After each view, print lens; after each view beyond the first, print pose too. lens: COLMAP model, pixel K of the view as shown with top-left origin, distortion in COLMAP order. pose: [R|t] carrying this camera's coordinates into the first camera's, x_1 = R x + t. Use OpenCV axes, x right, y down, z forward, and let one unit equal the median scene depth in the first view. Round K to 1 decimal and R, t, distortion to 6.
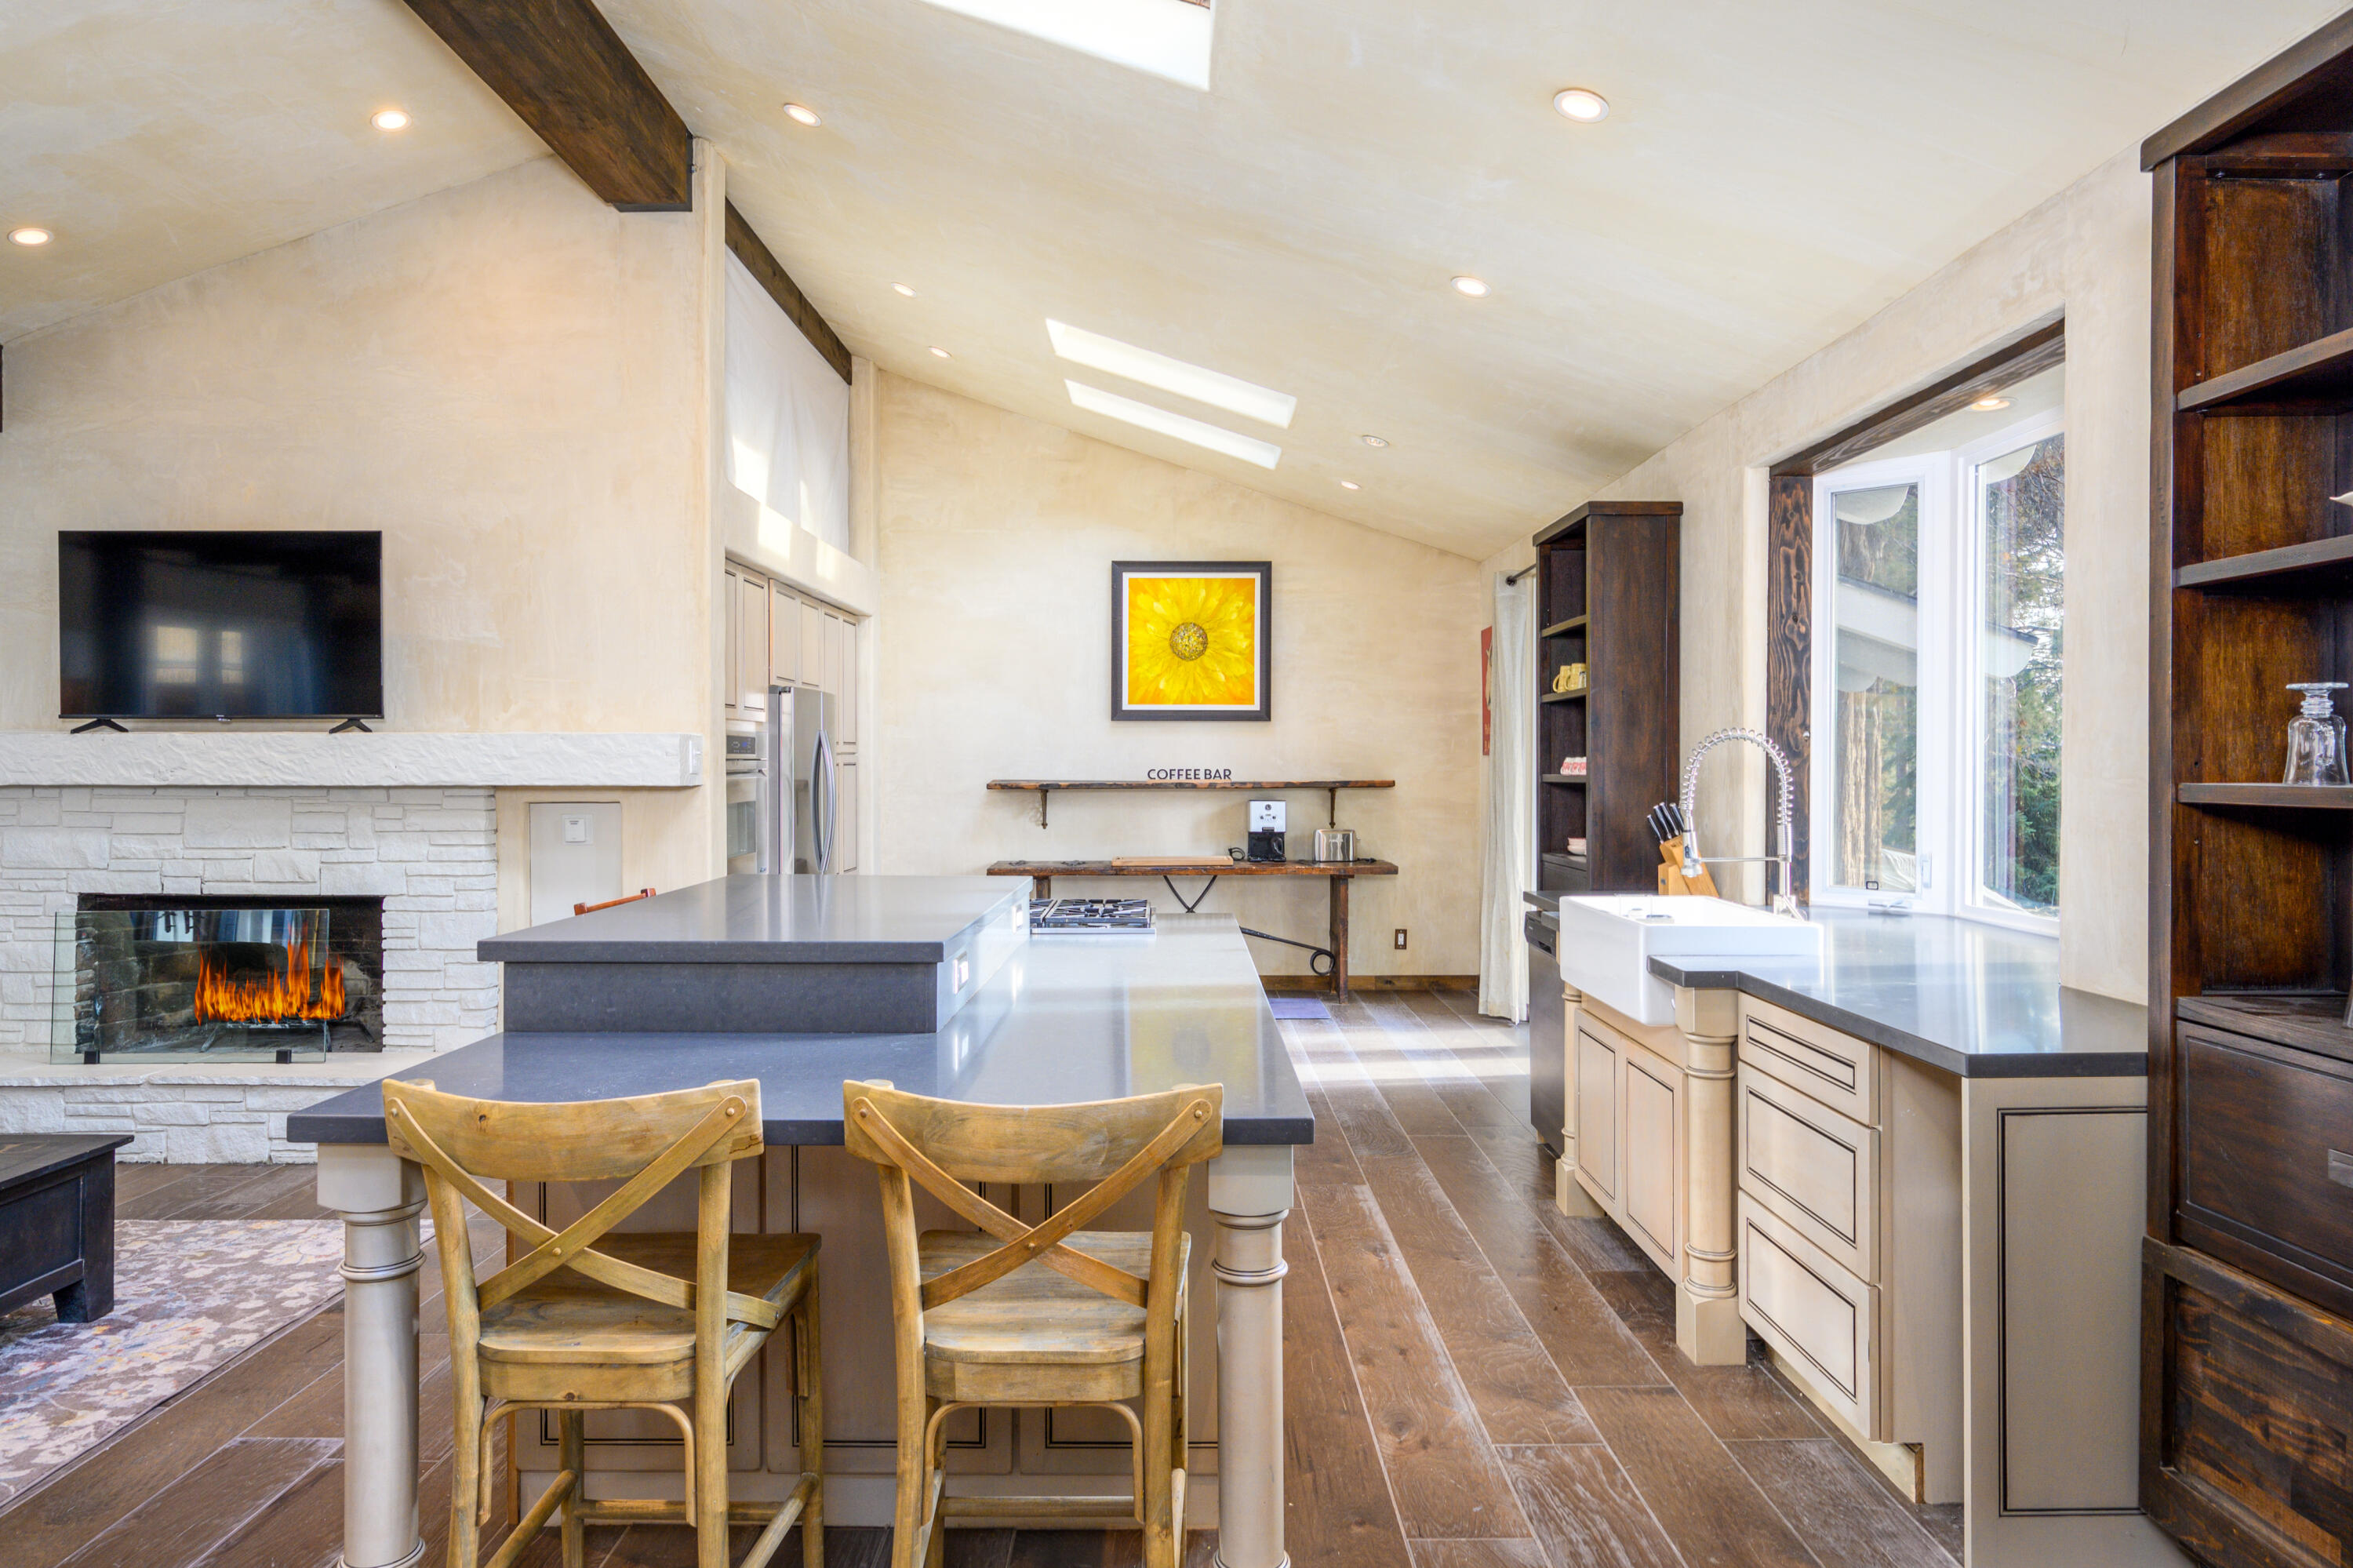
lens RADIAL K [[1363.2, 0, 1184.3], [0, 1363.2, 777.0], [0, 0, 1]] dist [0.001834, -0.001639]
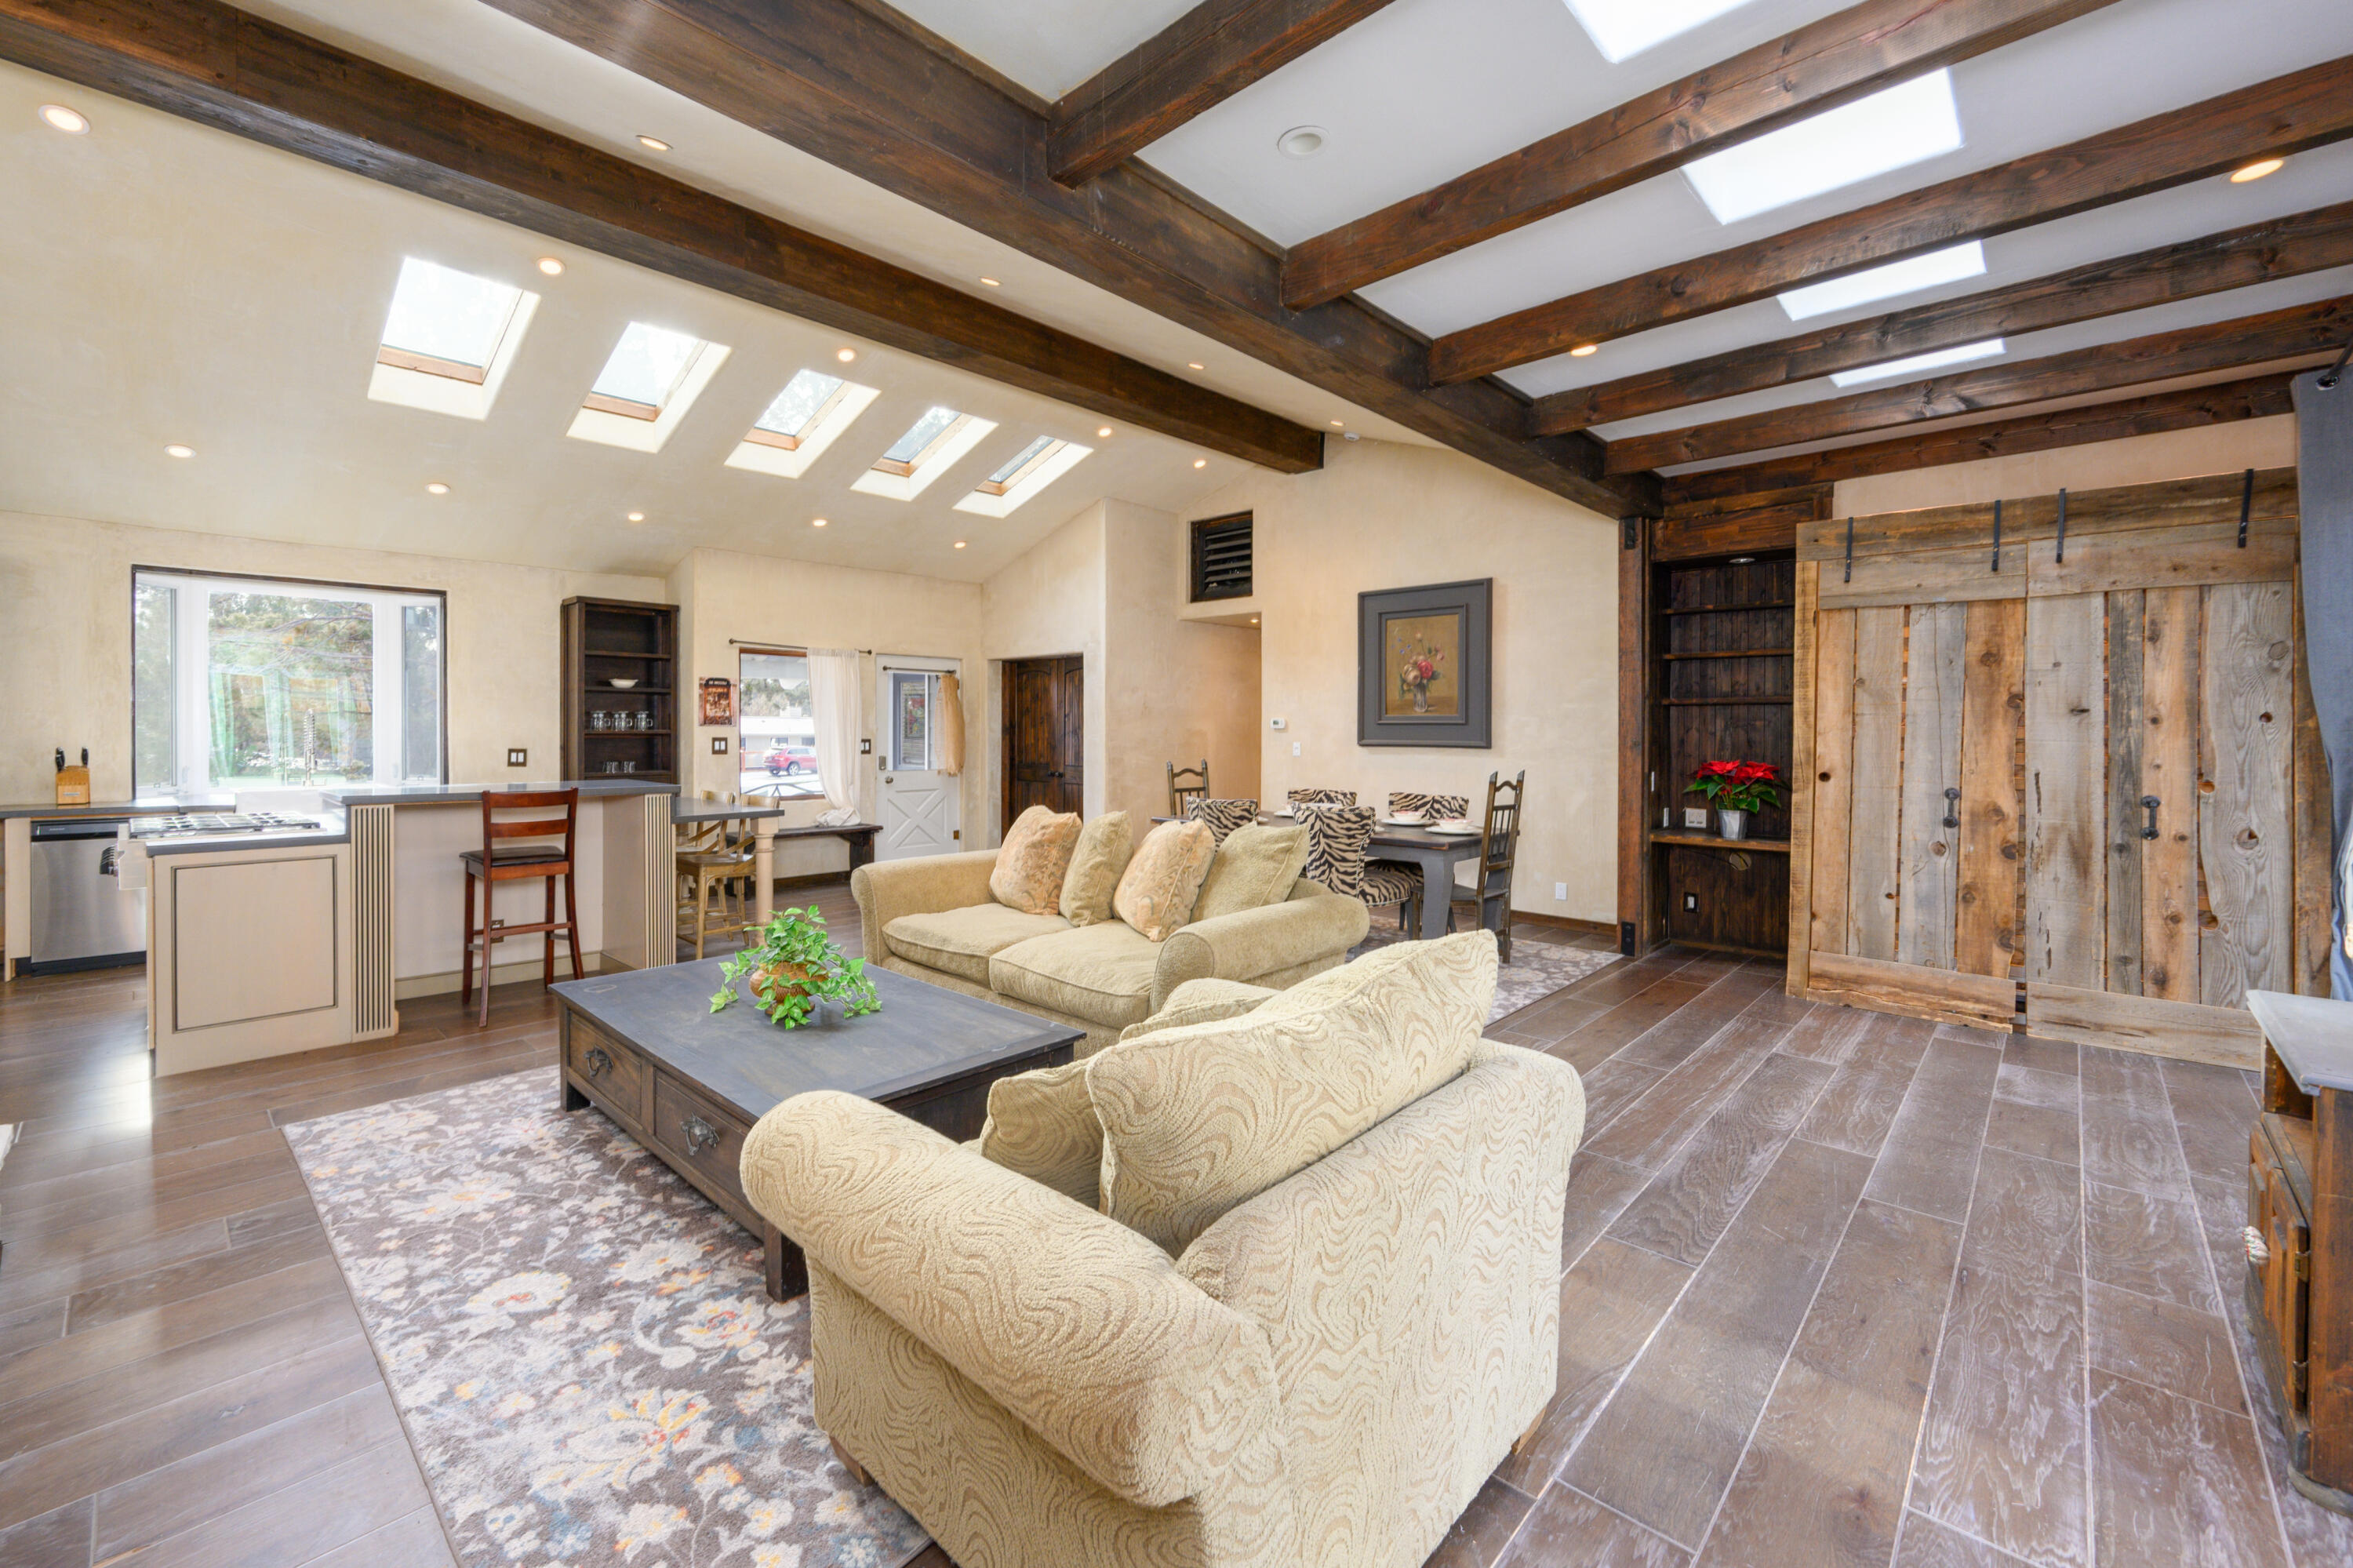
lens RADIAL K [[1000.0, 0, 1137.4], [0, 1000.0, 741.0], [0, 0, 1]] dist [0.003166, -0.000965]
pose [[-0.712062, -0.011112, 0.702029, -1.274018], [0.002953, 0.999819, 0.018821, -0.006844], [-0.702111, 0.015474, -0.711900, 0.858731]]
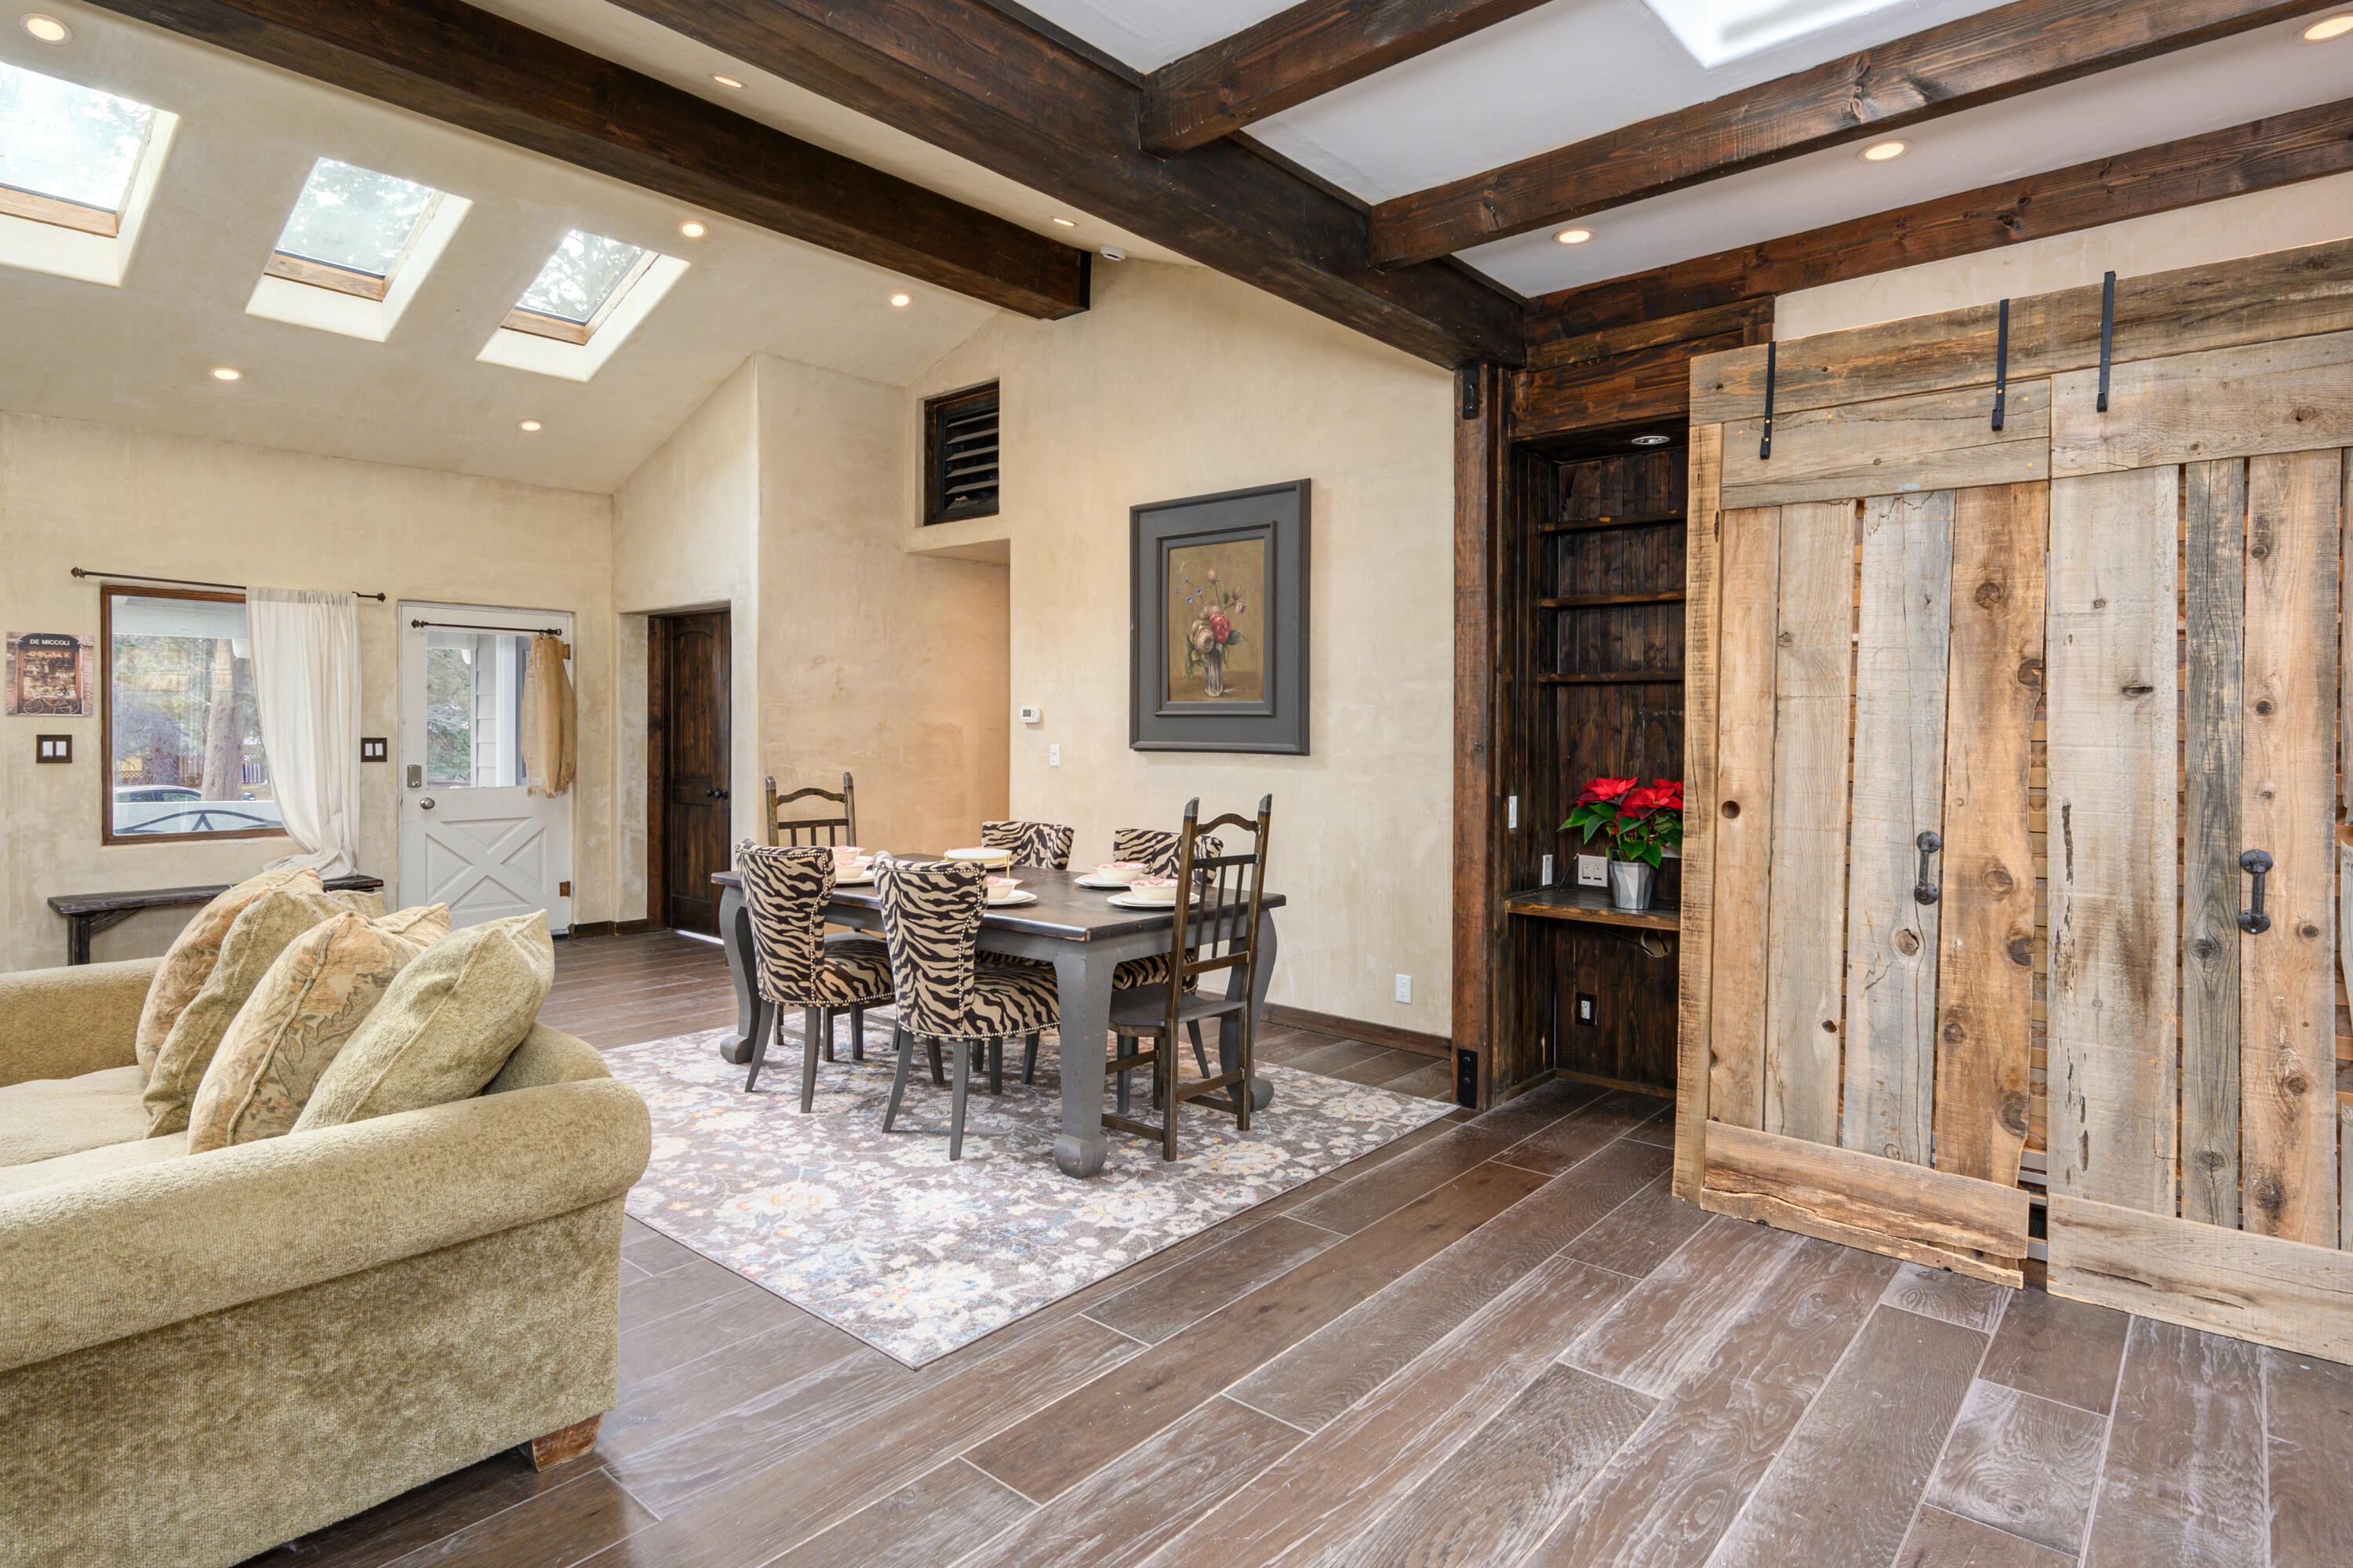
lens RADIAL K [[1266.6, 0, 1241.4], [0, 1266.6, 743.9], [0, 0, 1]] dist [0.001434, -0.002588]
pose [[-0.764214, -0.013827, 0.644814, -1.305411], [-0.000126, 0.999773, 0.021290, -0.001672], [-0.644962, 0.016188, -0.764043, 0.405096]]
